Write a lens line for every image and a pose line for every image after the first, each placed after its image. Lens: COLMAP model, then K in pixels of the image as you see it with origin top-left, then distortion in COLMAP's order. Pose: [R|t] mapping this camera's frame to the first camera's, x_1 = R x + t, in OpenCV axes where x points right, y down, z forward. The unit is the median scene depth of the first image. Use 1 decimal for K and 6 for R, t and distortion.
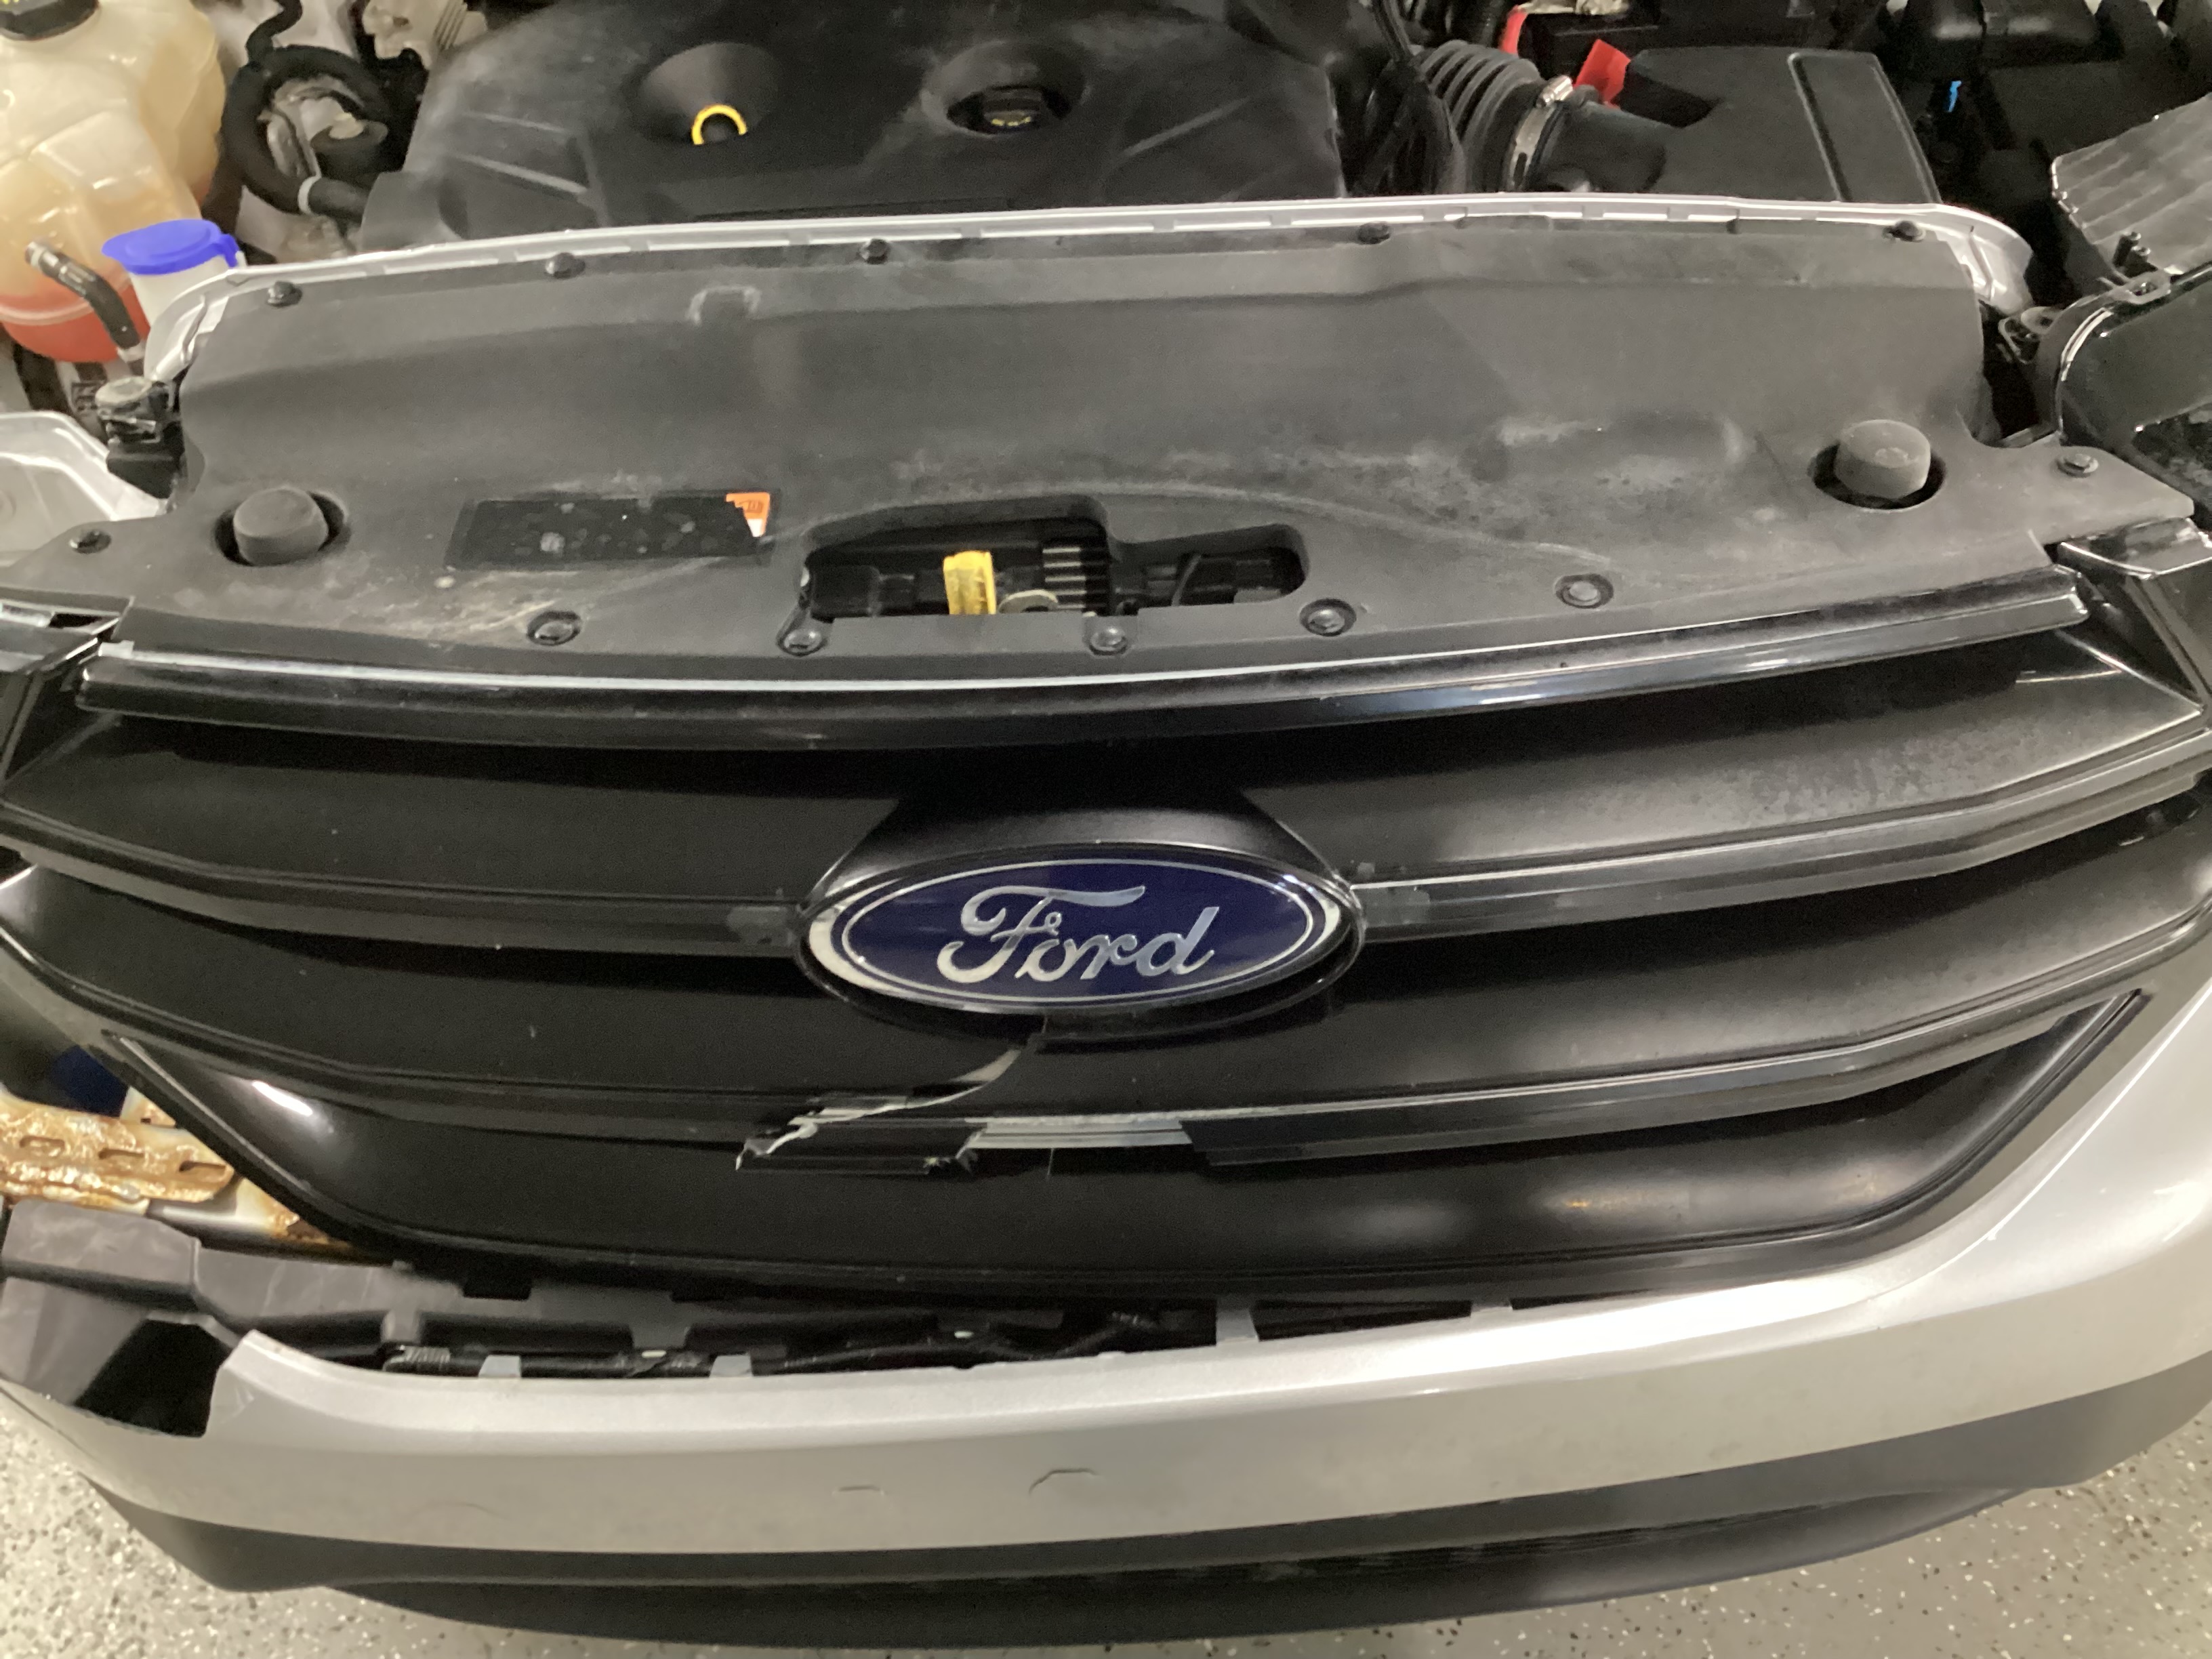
lens RADIAL K [[1947.2, 0, 1114.9], [0, 1947.2, 812.4], [0, 0, 1]] dist [0.085728, -0.171832]
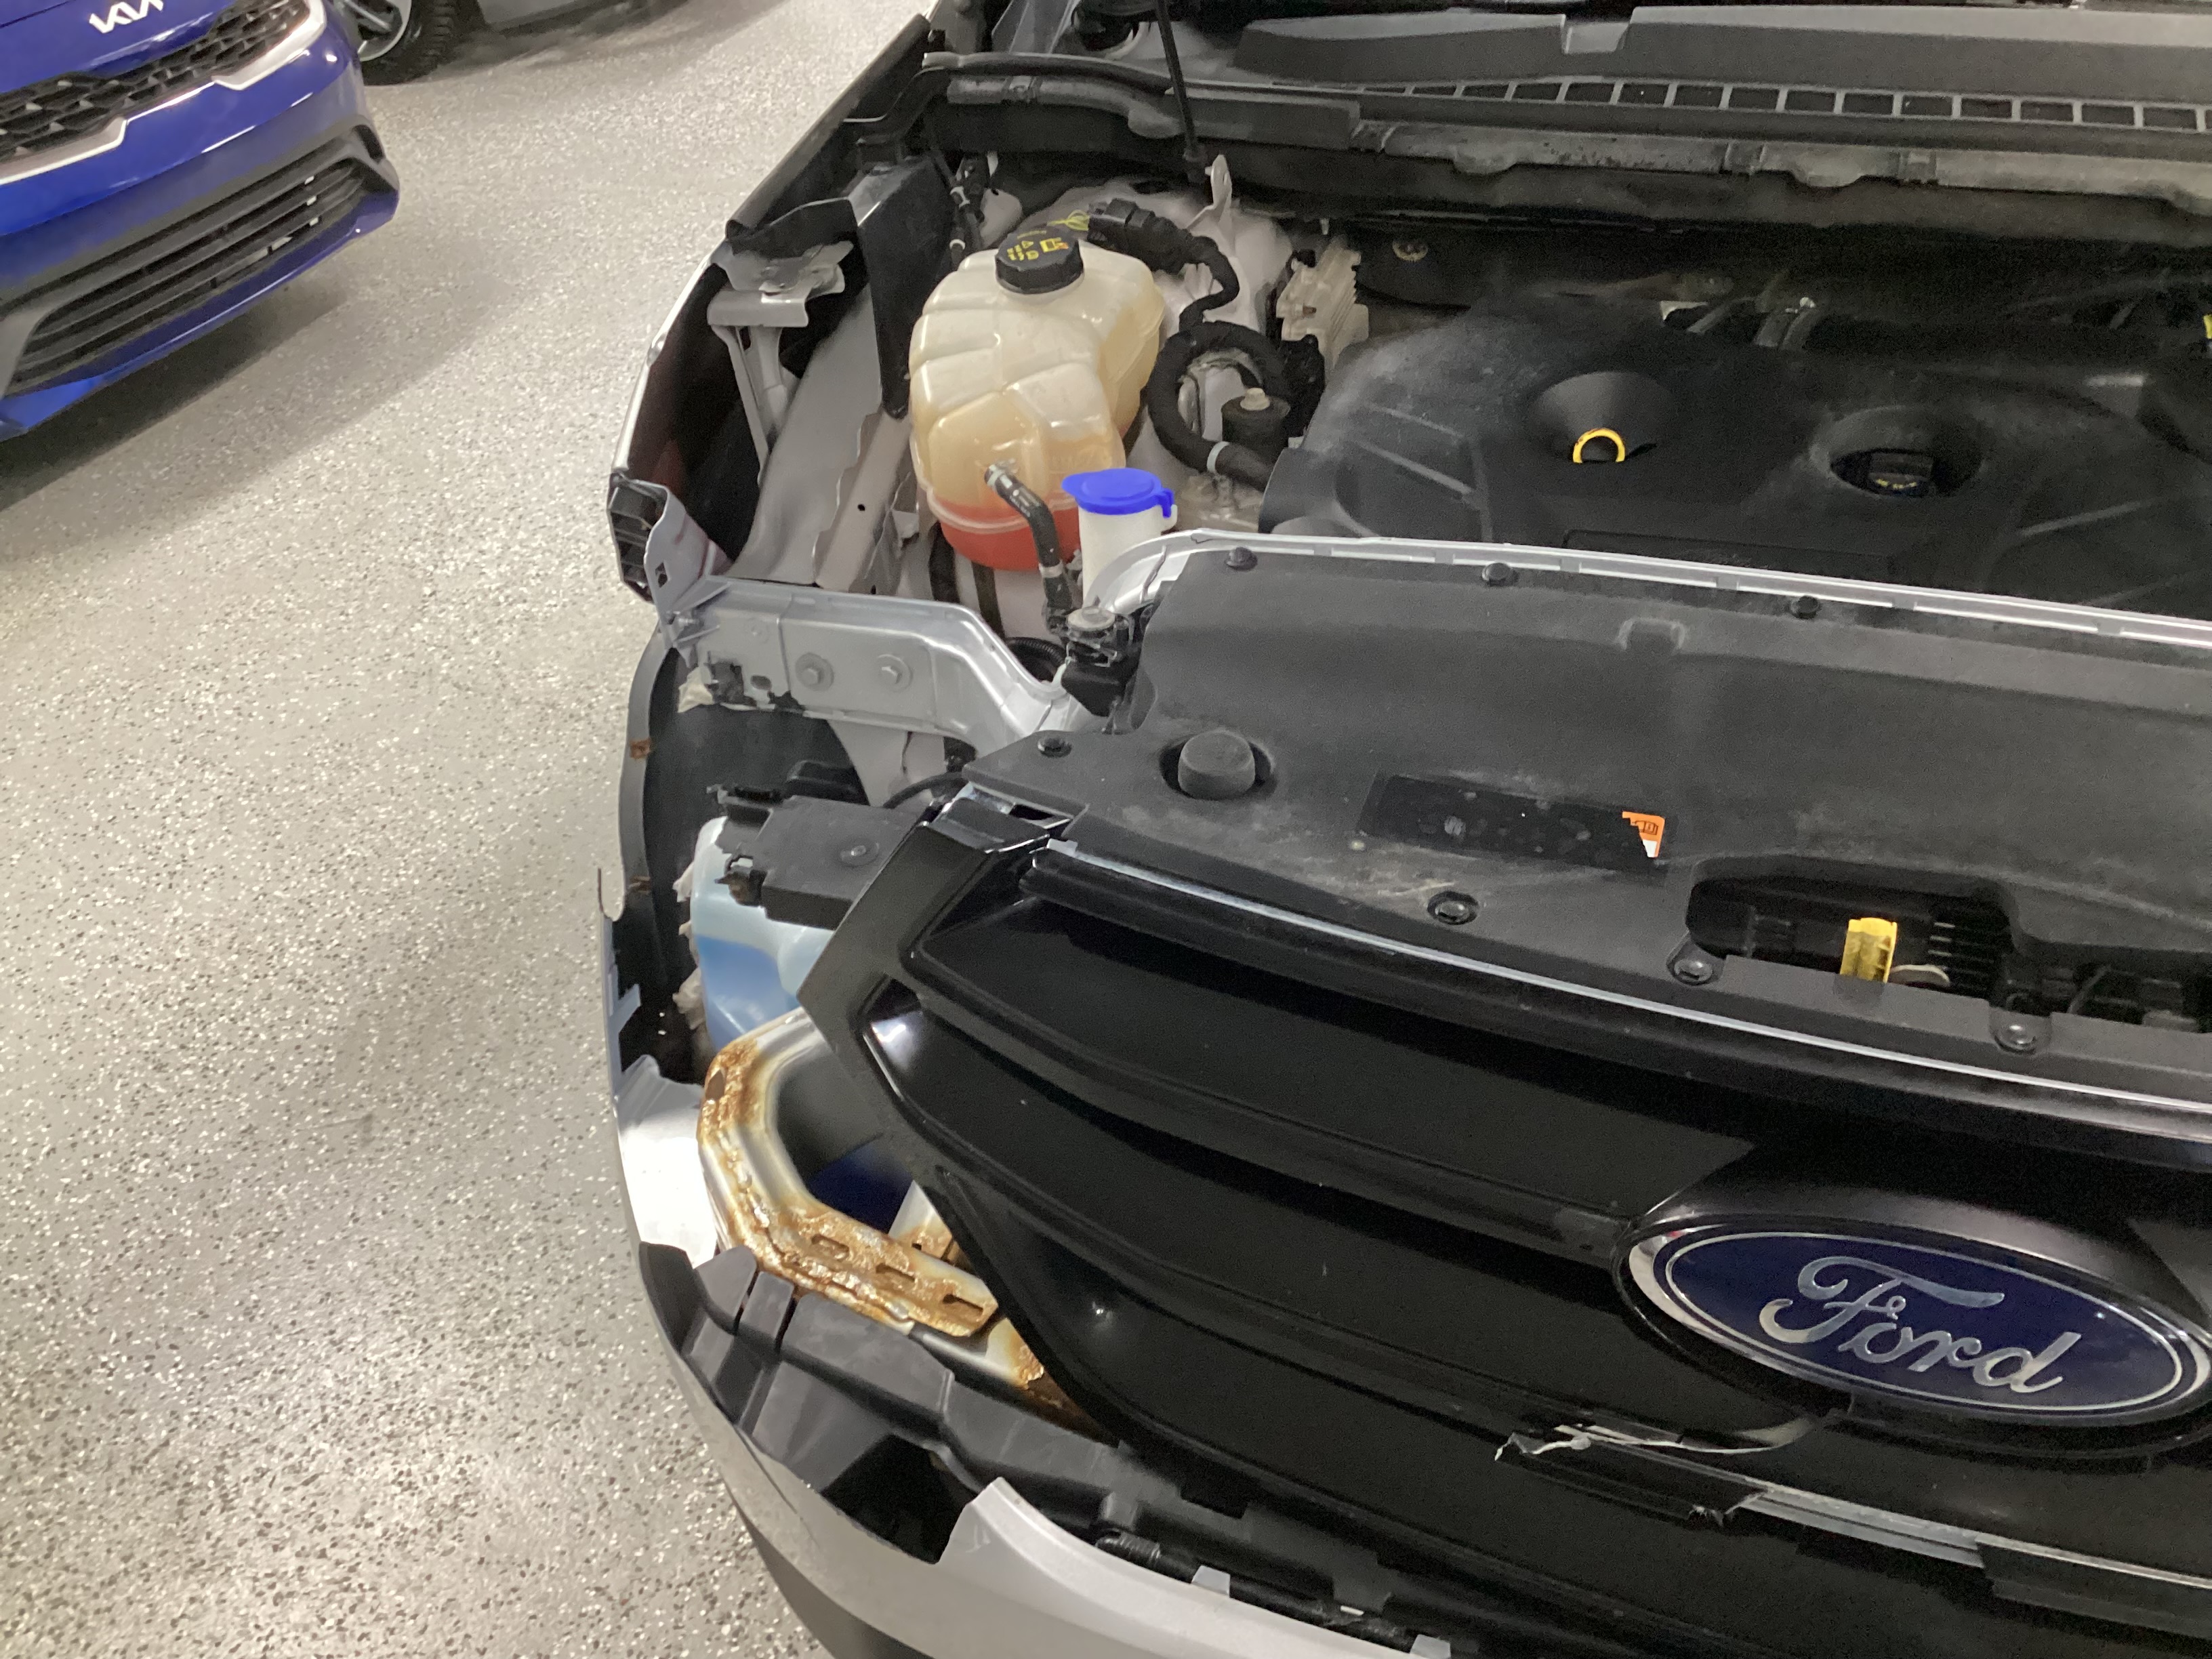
lens RADIAL K [[1947.2, 0, 1114.9], [0, 1947.2, 812.4], [0, 0, 1]] dist [0.085728, -0.171832]
pose [[0.944969, 0.192483, -0.264546, -0.171229], [-0.222102, 0.971157, -0.086745, -0.010330], [0.240219, 0.140727, 0.960464, -0.067620]]
